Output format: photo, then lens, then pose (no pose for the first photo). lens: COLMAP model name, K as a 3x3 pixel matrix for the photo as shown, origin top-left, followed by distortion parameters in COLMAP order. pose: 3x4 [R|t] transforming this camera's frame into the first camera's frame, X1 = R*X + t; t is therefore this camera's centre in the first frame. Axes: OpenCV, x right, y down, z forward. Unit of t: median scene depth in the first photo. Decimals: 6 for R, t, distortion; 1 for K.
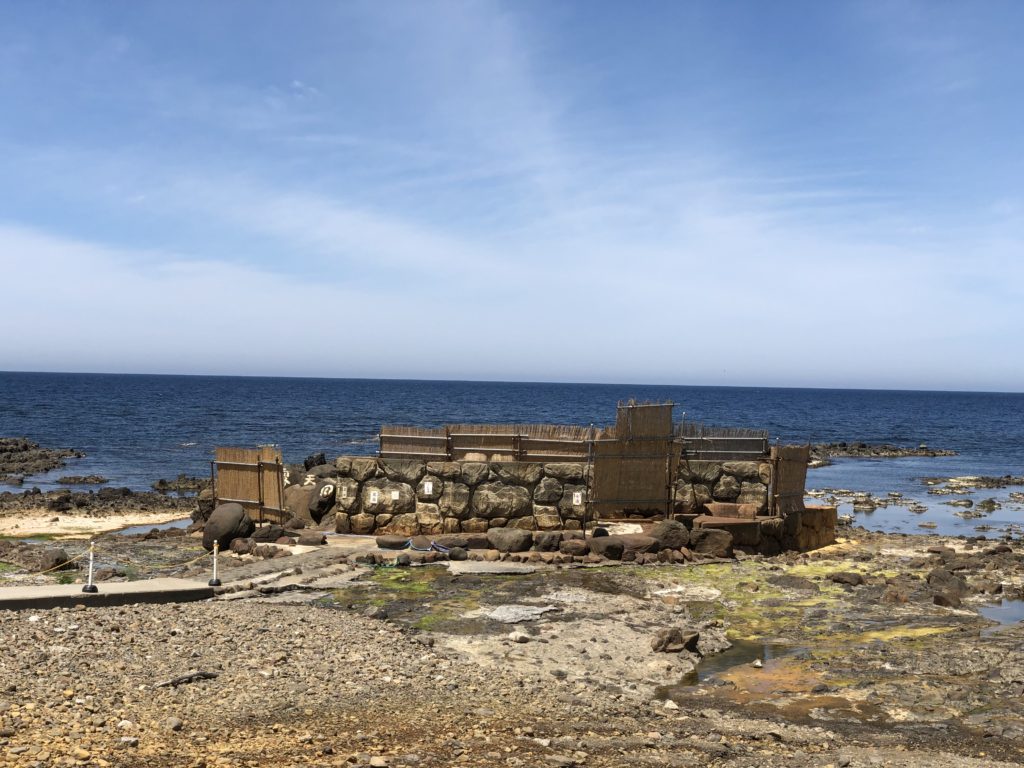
lens RADIAL K [[1589.9, 0, 514.4], [0, 1589.9, 380.3], [0, 0, 1]] dist [0.049950, 0.000000]
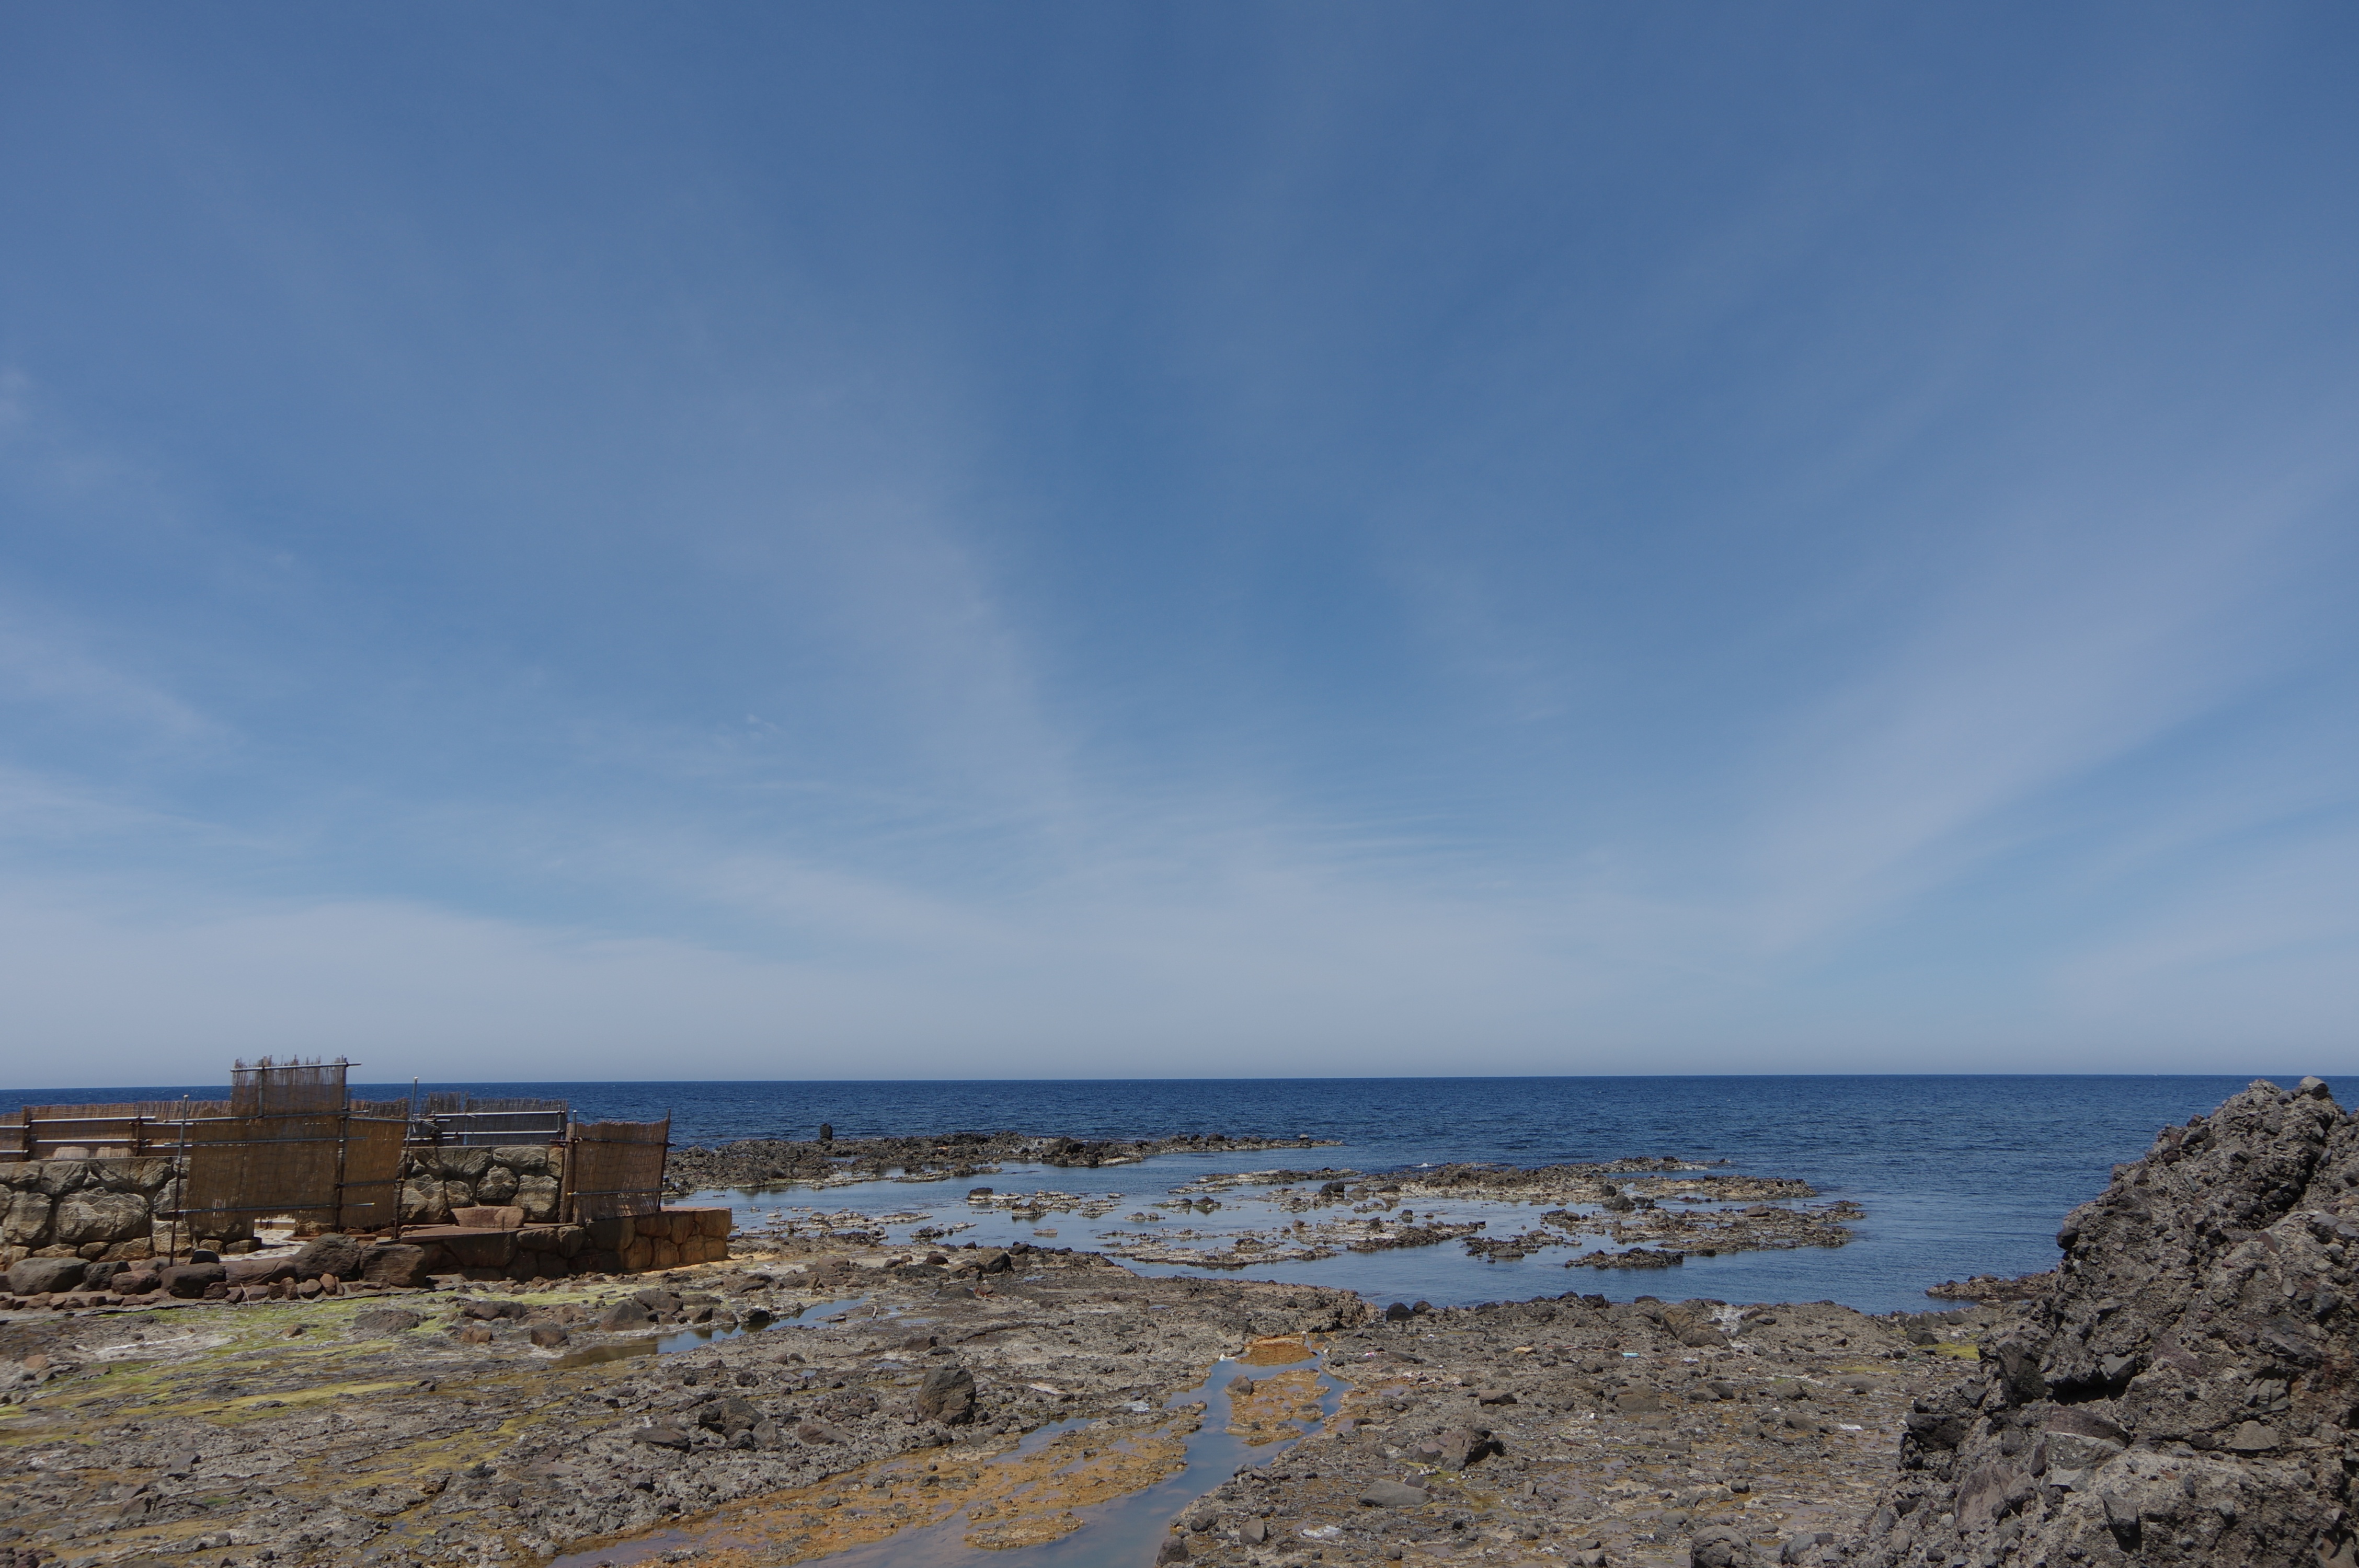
lens RADIAL K [[1887.1, 0, 1169.9], [0, 1887.1, 766.1], [0, 0, 1]] dist [0.066460, 0.020756]
pose [[0.998921, -0.014962, 0.043963, 0.418442], [0.021867, 0.986701, -0.161067, 0.028457], [-0.040969, 0.161855, 0.985964, 0.122167]]
